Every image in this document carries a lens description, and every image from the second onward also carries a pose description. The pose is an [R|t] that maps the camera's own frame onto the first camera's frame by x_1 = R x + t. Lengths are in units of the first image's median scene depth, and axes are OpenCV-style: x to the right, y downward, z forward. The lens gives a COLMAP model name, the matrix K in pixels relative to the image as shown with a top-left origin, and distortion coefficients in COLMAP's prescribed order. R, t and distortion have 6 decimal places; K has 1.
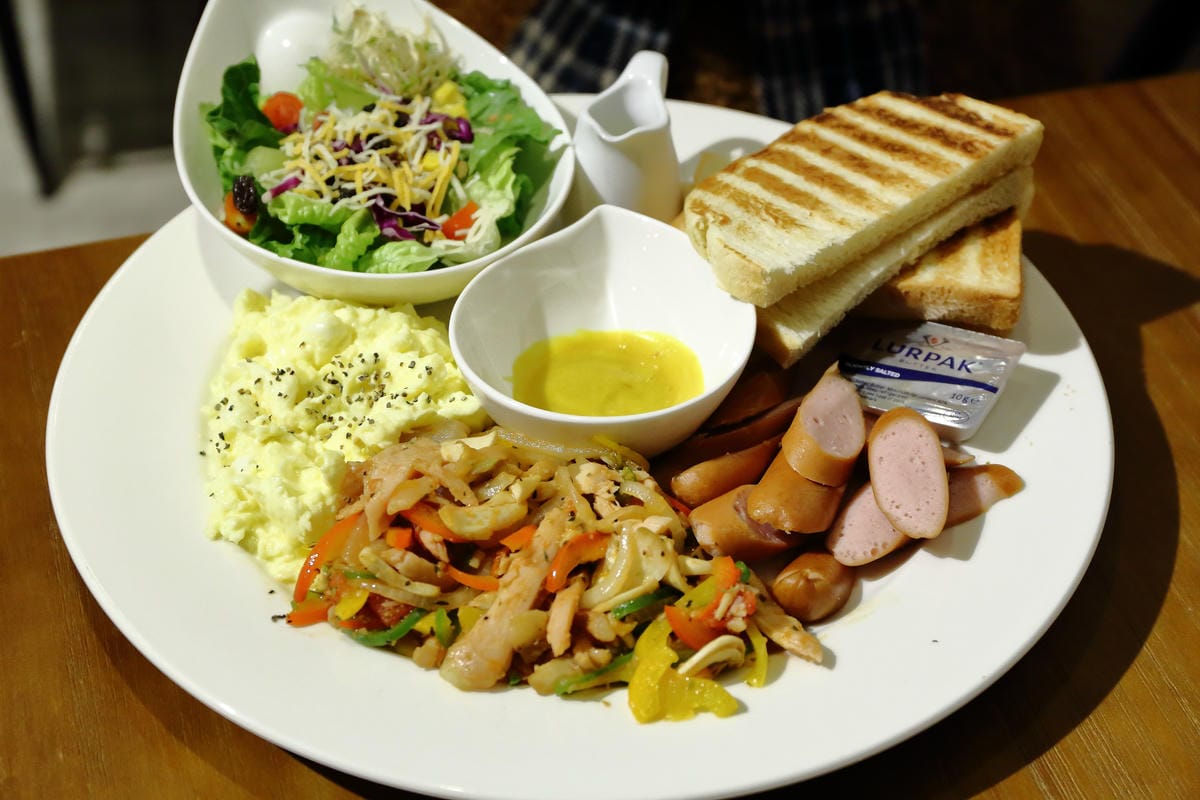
lens RADIAL K [[2258.6, 0, 604.5], [0, 2258.6, 399.1], [0, 0, 1]] dist [0.029784, 0.000000]
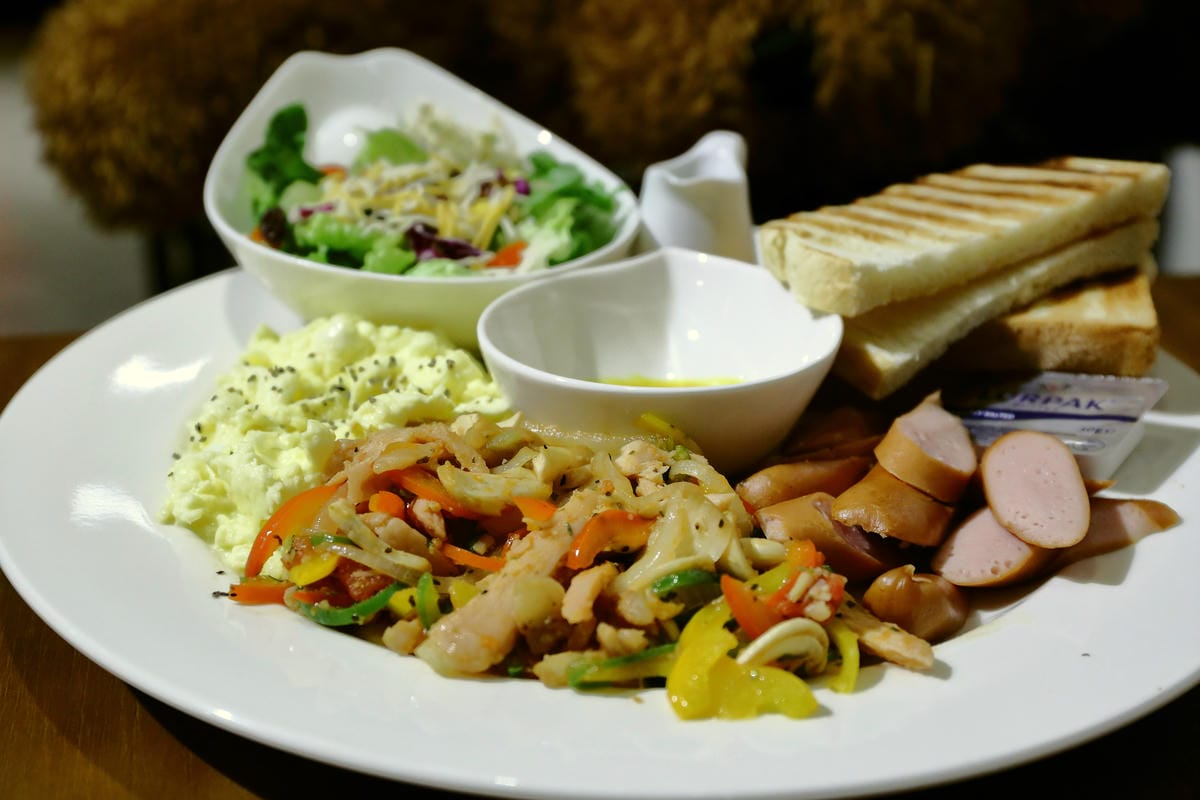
lens RADIAL K [[1722.8, 0, 589.1], [0, 1722.8, 400.2], [0, 0, 1]] dist [-0.009089, 0.000000]
pose [[0.996929, 0.033112, -0.070961, 0.020229], [-0.053951, 0.947240, -0.315951, 0.205351], [0.056756, 0.318809, 0.946118, 0.412154]]
